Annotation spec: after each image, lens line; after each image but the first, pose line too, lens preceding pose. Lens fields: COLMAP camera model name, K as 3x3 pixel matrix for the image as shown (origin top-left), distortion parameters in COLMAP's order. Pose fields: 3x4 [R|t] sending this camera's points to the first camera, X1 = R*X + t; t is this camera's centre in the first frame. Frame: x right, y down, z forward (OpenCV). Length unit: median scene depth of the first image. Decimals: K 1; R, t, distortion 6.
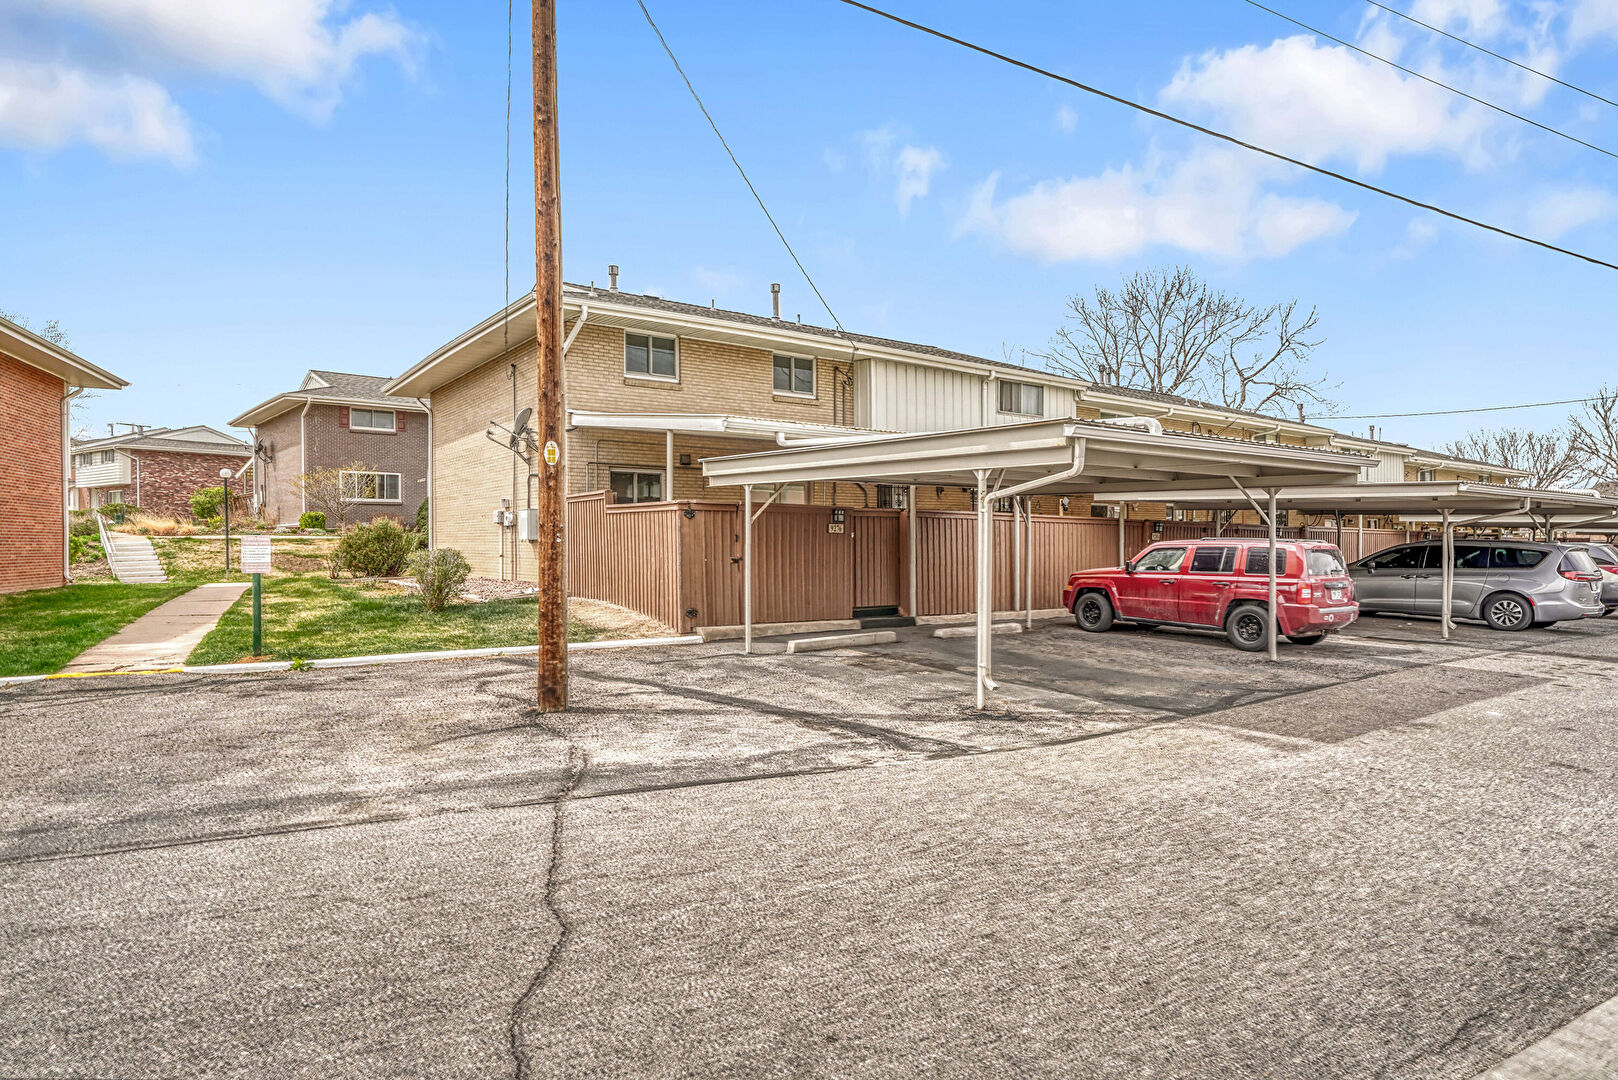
lens RADIAL K [[911.3, 0, 799.9], [0, 911.3, 536.4], [0, 0, 1]] dist [-0.014255, 0.000648]
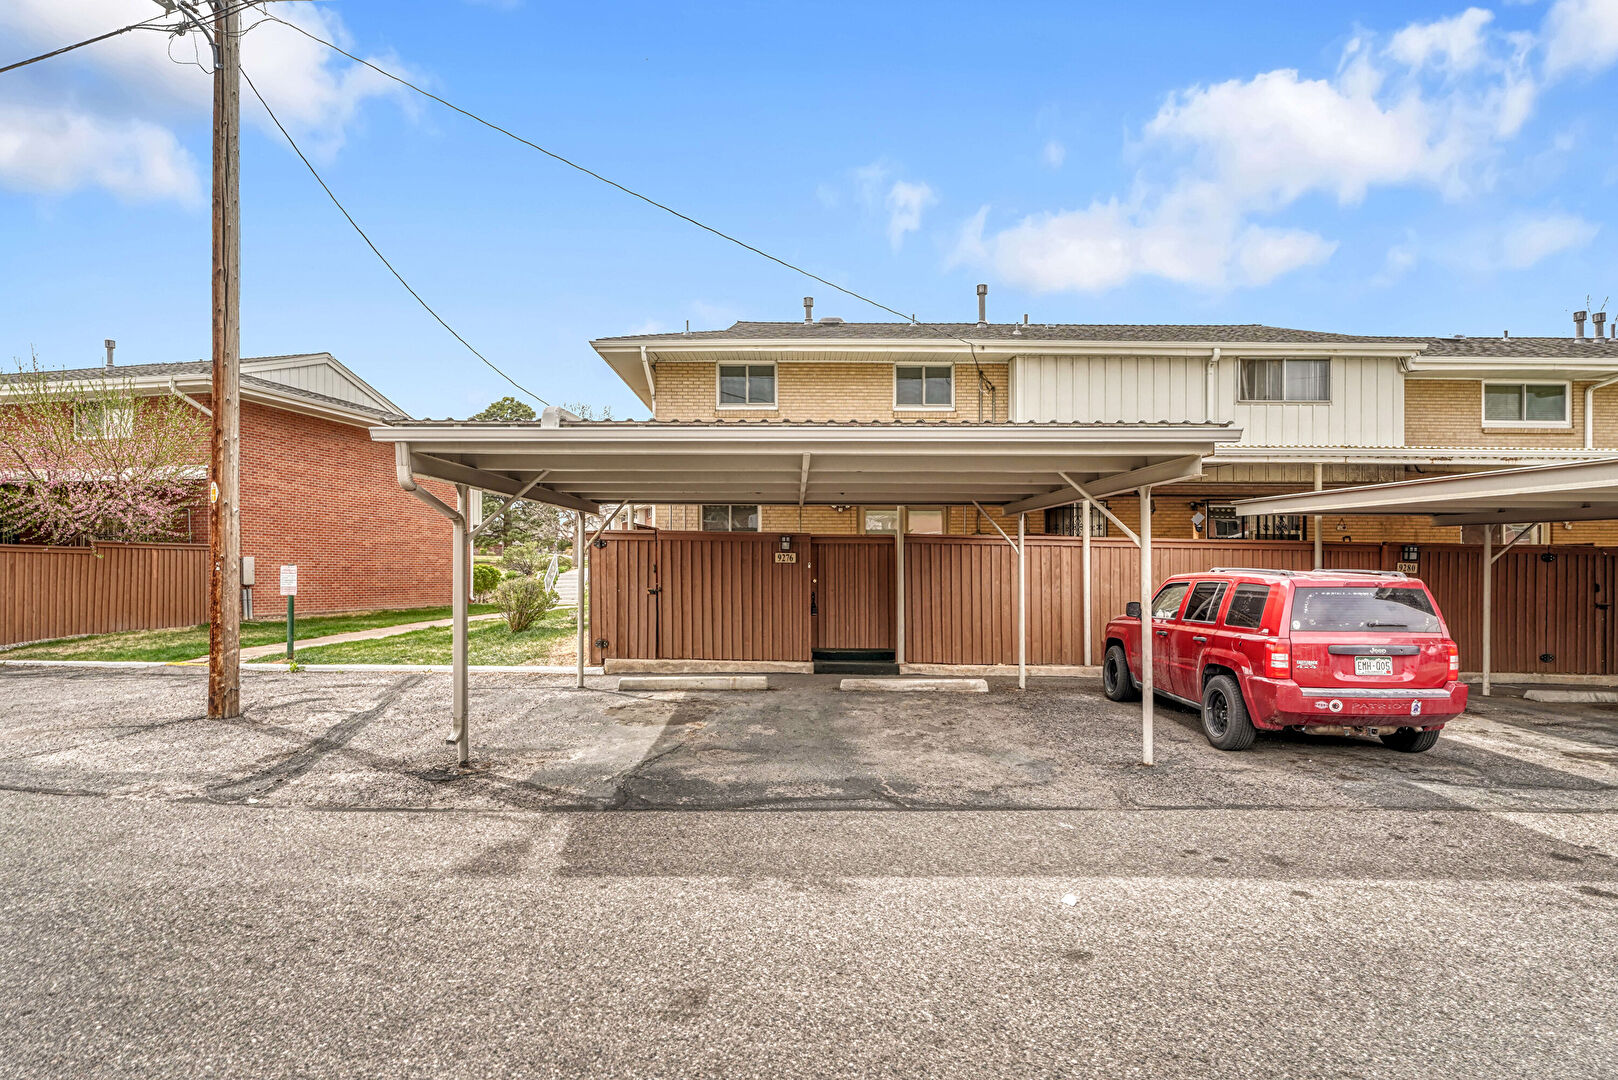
lens RADIAL K [[911.3, 0, 802.5], [0, 911.3, 554.9], [0, 0, 1]] dist [-0.014255, 0.000648]
pose [[0.809072, -0.008702, -0.587645, 0.471942], [-0.001273, 0.999862, -0.016560, 0.002691], [0.587708, 0.014146, 0.808949, 0.242110]]
